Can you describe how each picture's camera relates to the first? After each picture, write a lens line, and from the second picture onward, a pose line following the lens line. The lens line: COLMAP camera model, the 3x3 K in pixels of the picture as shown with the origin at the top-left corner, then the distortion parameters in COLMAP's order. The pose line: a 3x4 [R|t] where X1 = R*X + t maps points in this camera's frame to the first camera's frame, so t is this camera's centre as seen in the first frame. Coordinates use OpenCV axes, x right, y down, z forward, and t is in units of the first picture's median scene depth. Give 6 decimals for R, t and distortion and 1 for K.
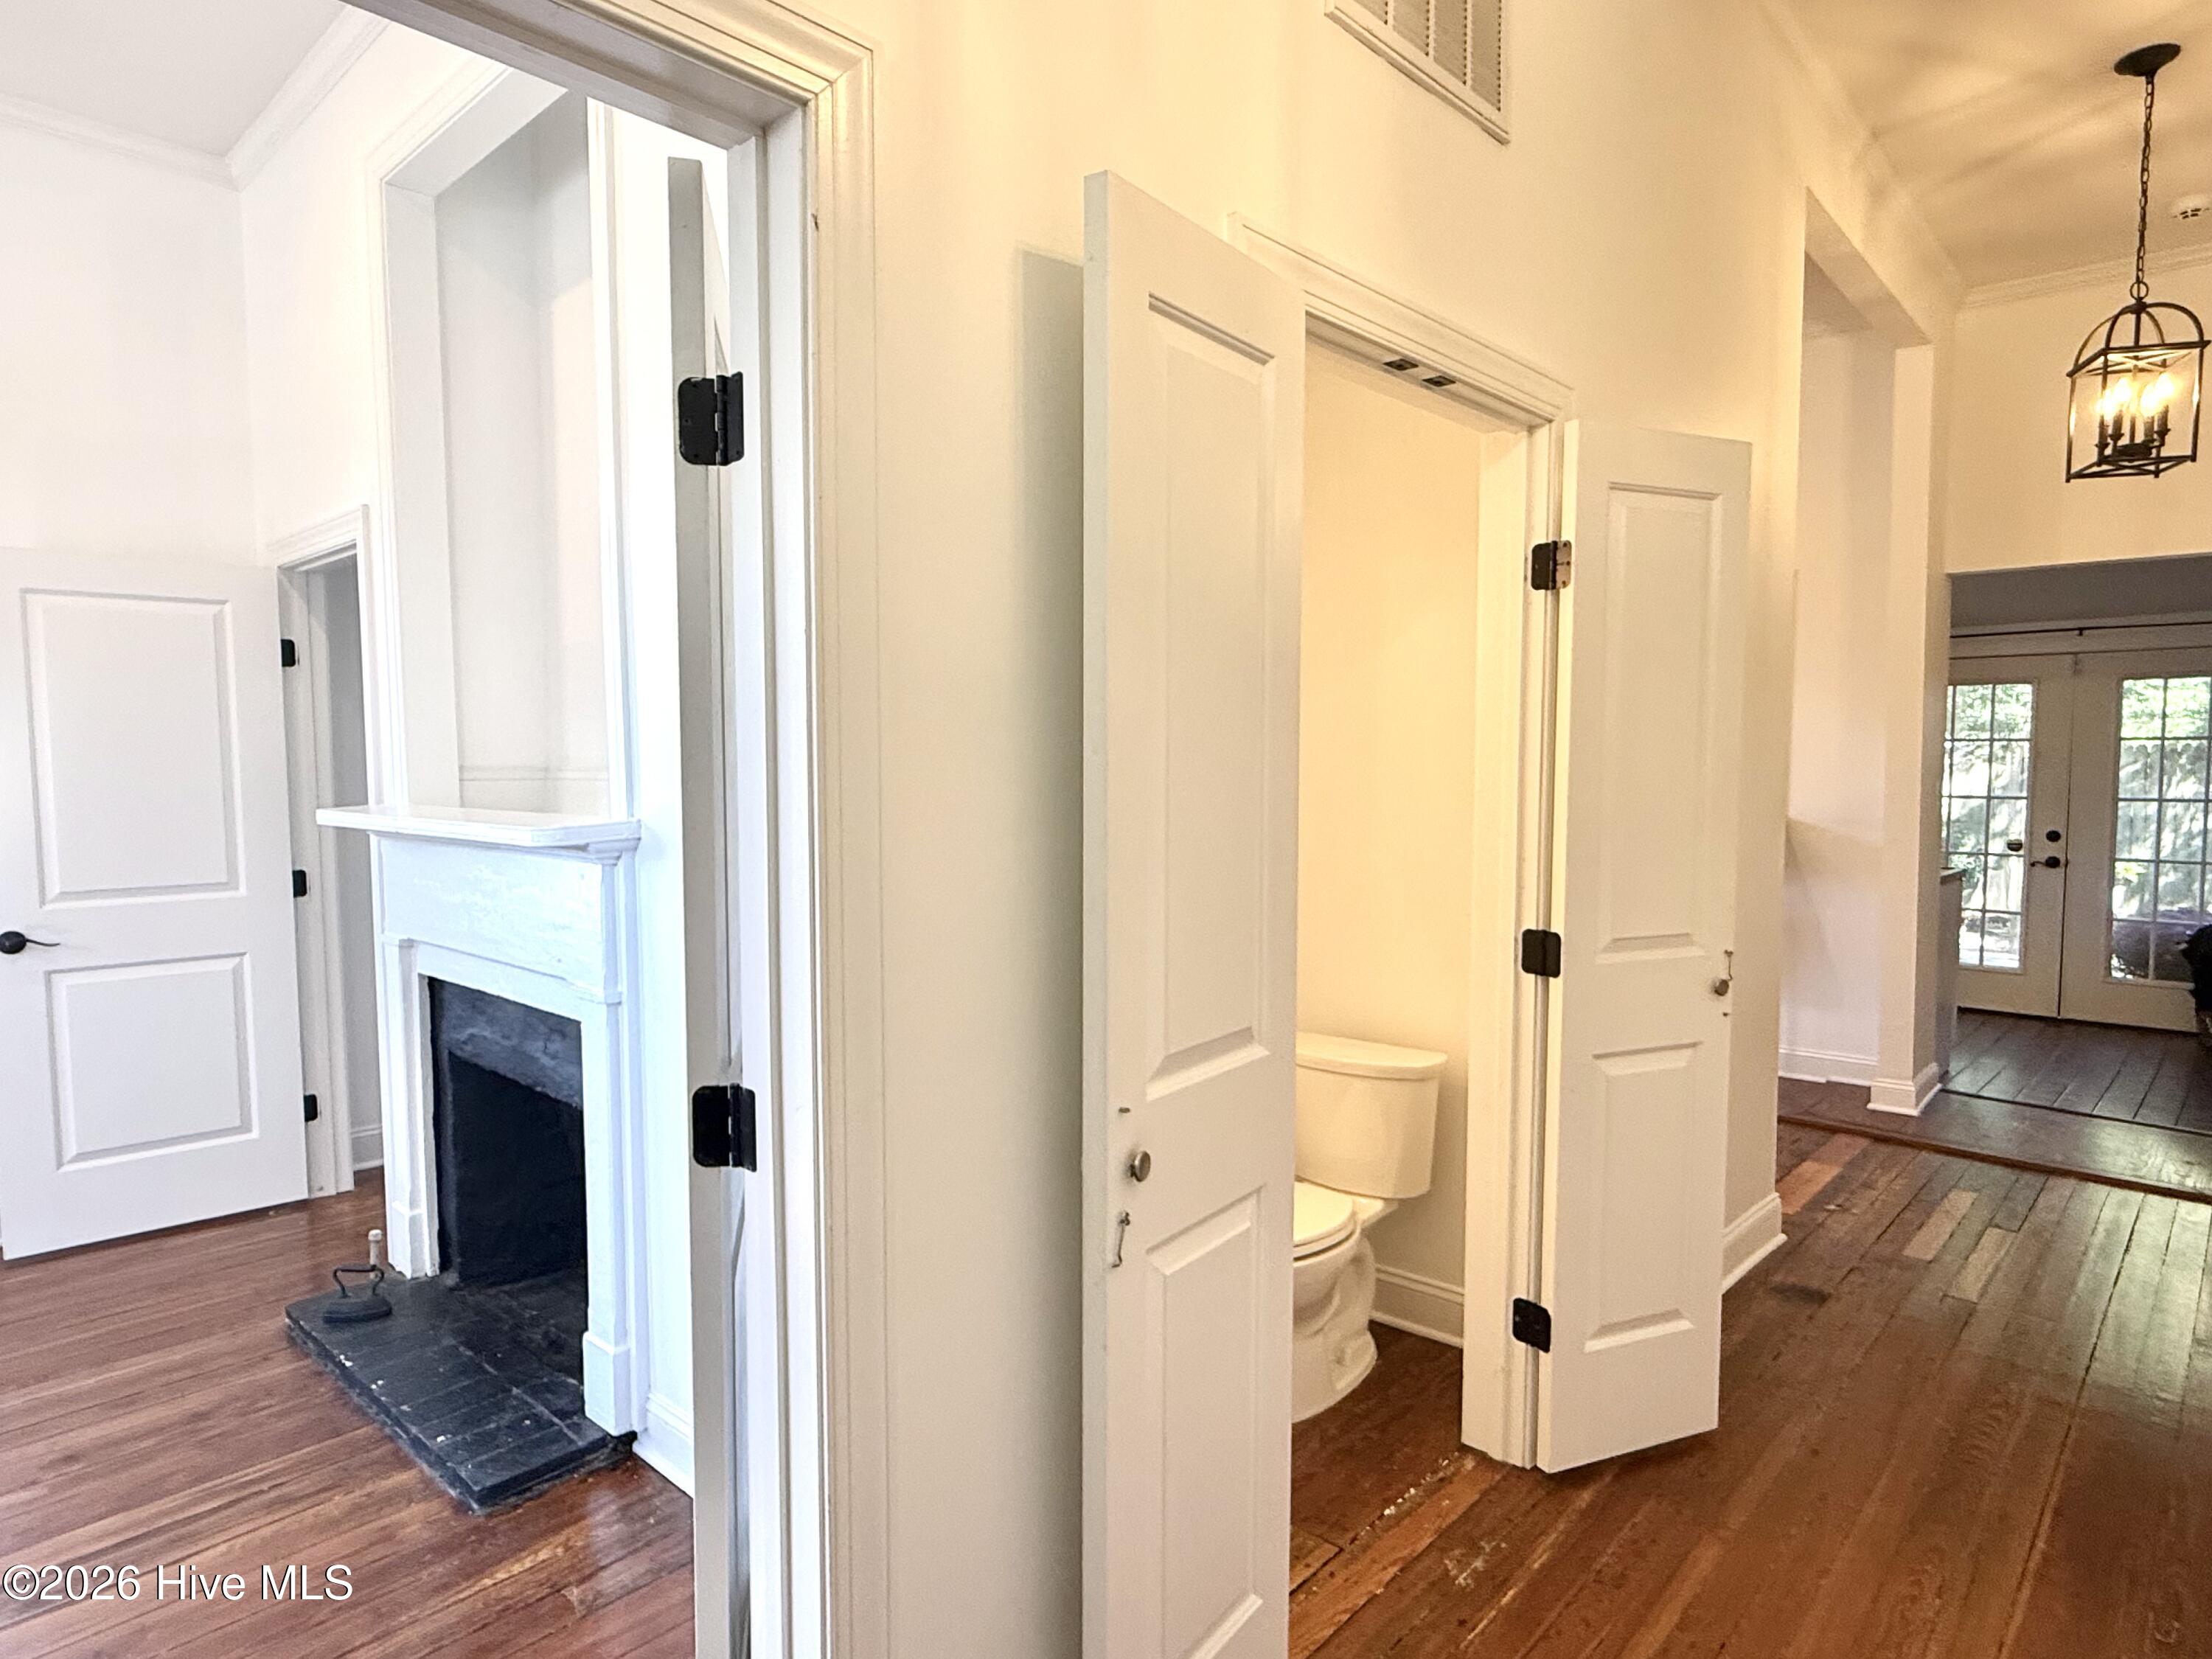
lens RADIAL K [[1263.1, 0, 1098.4], [0, 1263.1, 844.0], [0, 0, 1]] dist [-0.000005, -0.000232]
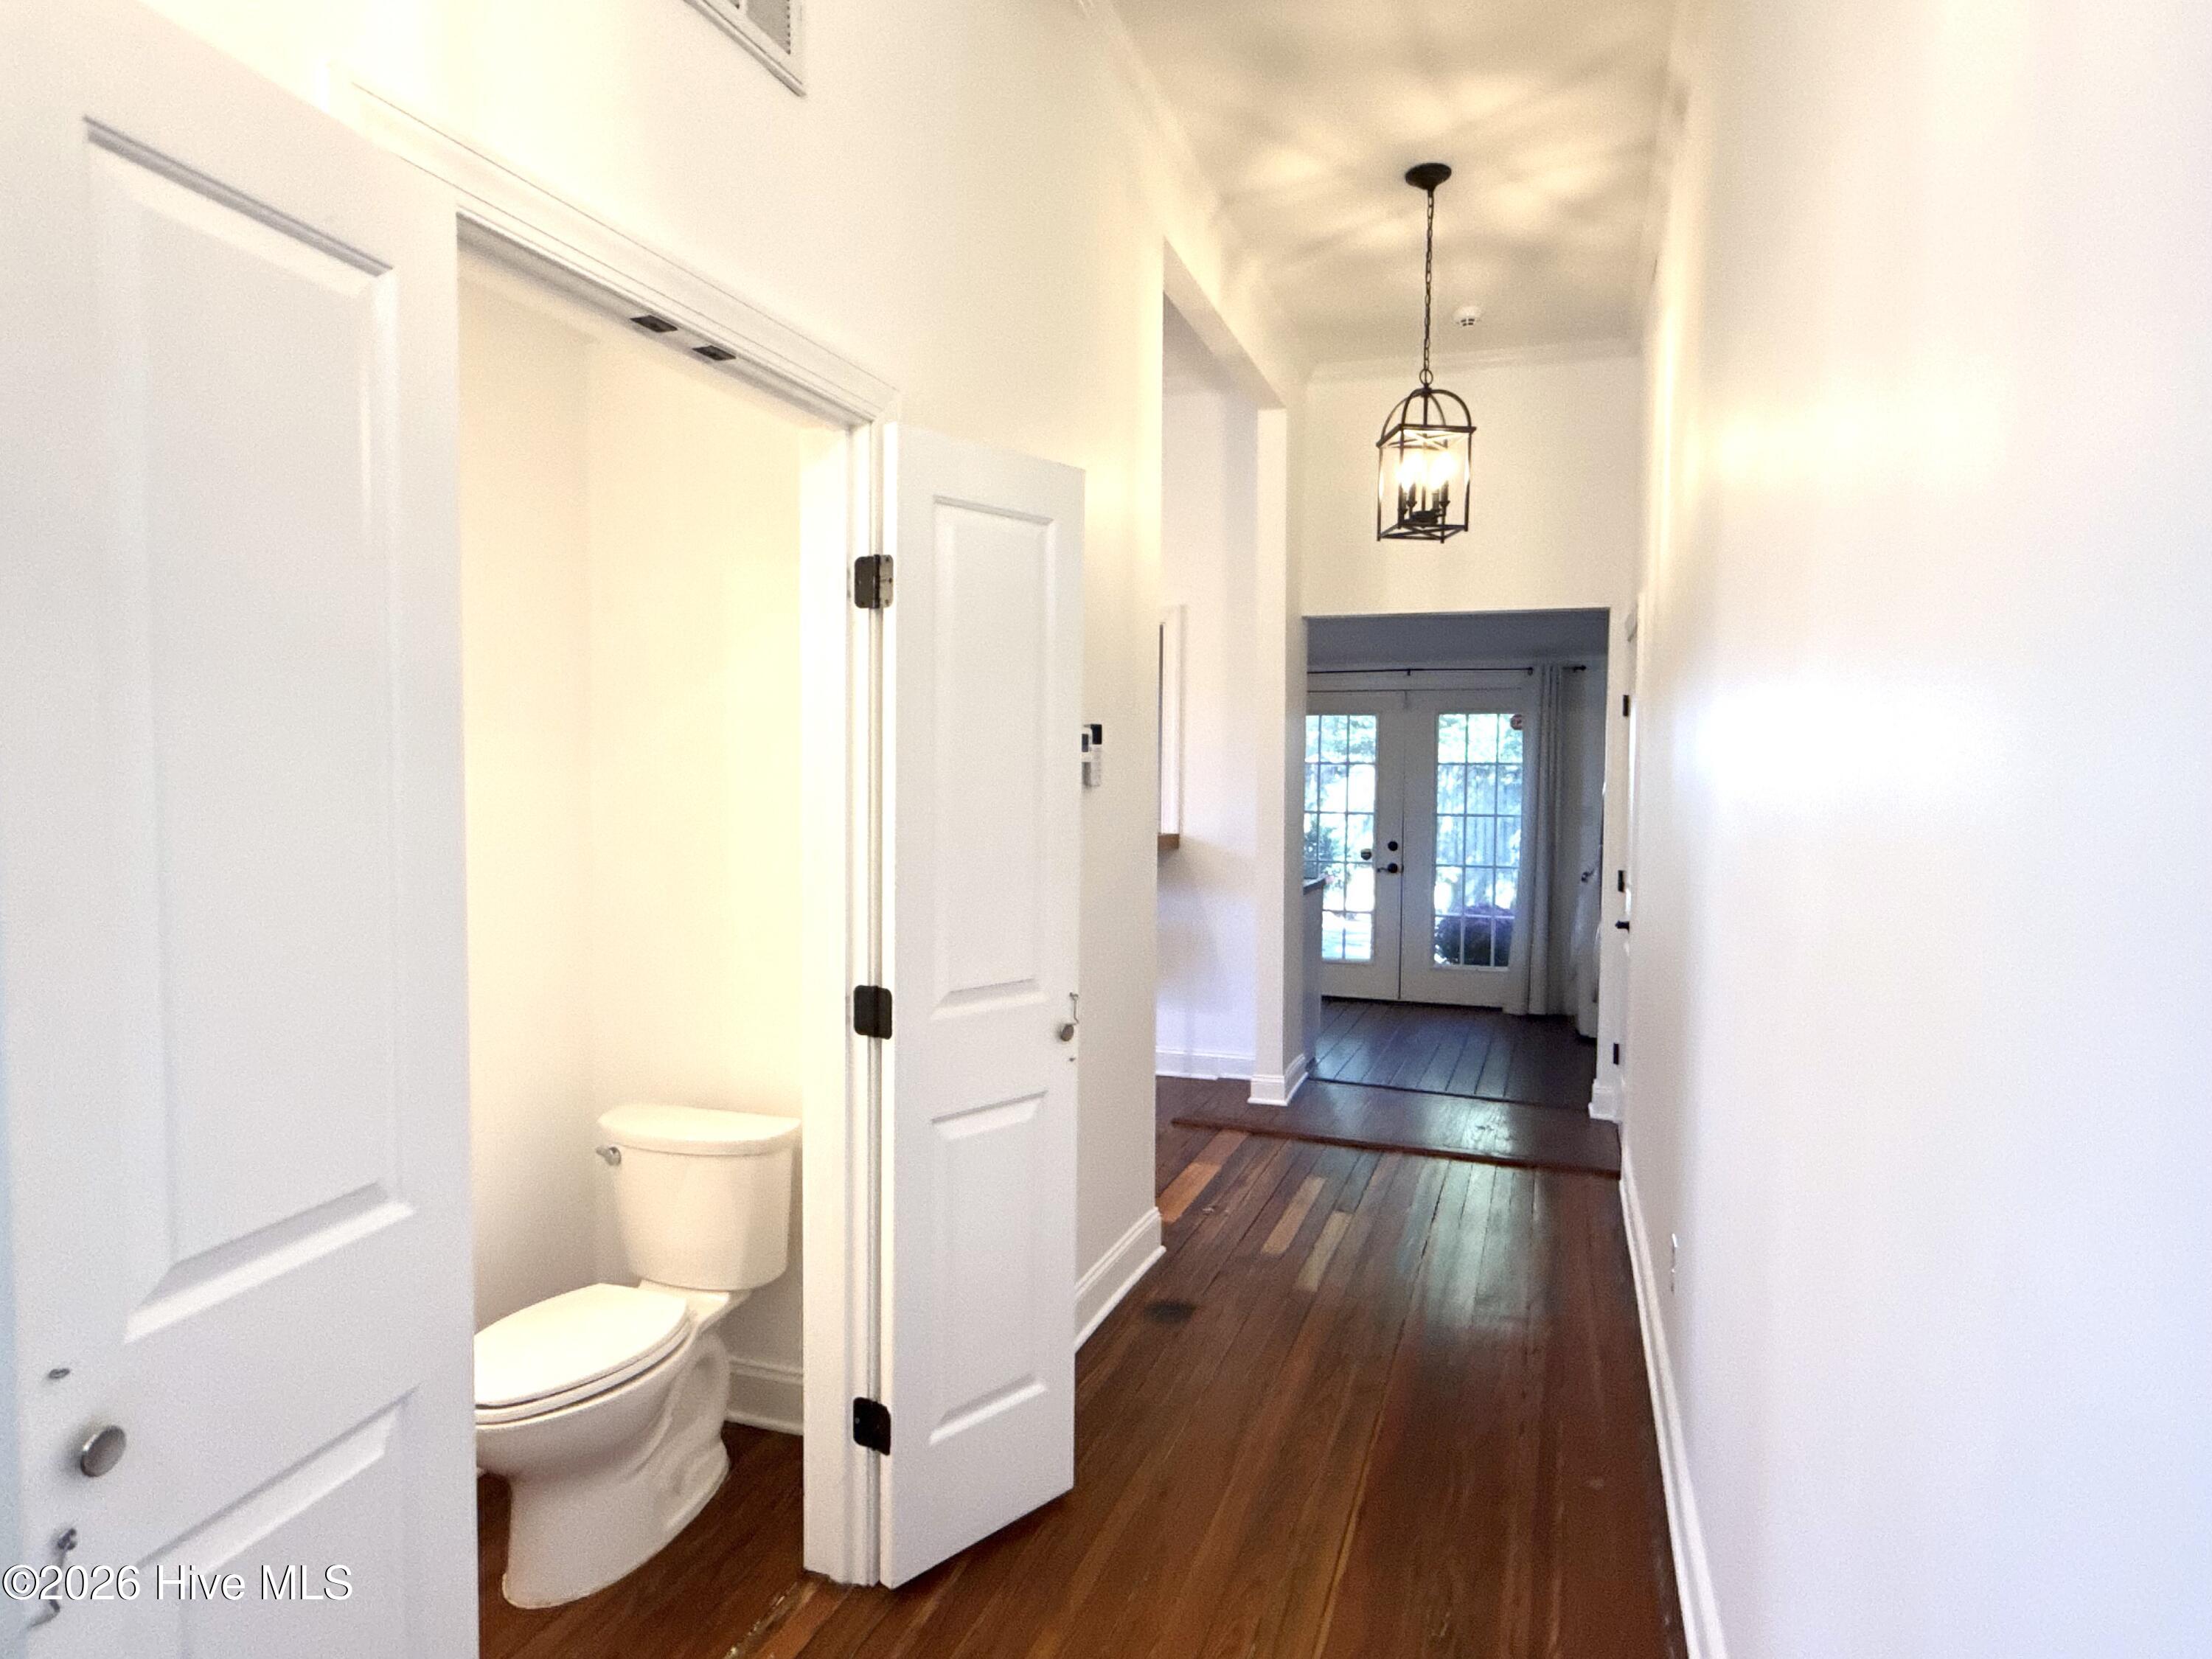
lens RADIAL K [[1251.6, 0, 1102.0], [0, 1251.6, 844.5], [0, 0, 1]] dist [0.001859, 0.000414]
pose [[0.919377, -0.014837, 0.393099, 0.105582], [0.016866, 0.999856, -0.001708, -0.019775], [-0.393017, 0.008200, 0.919495, 0.080195]]
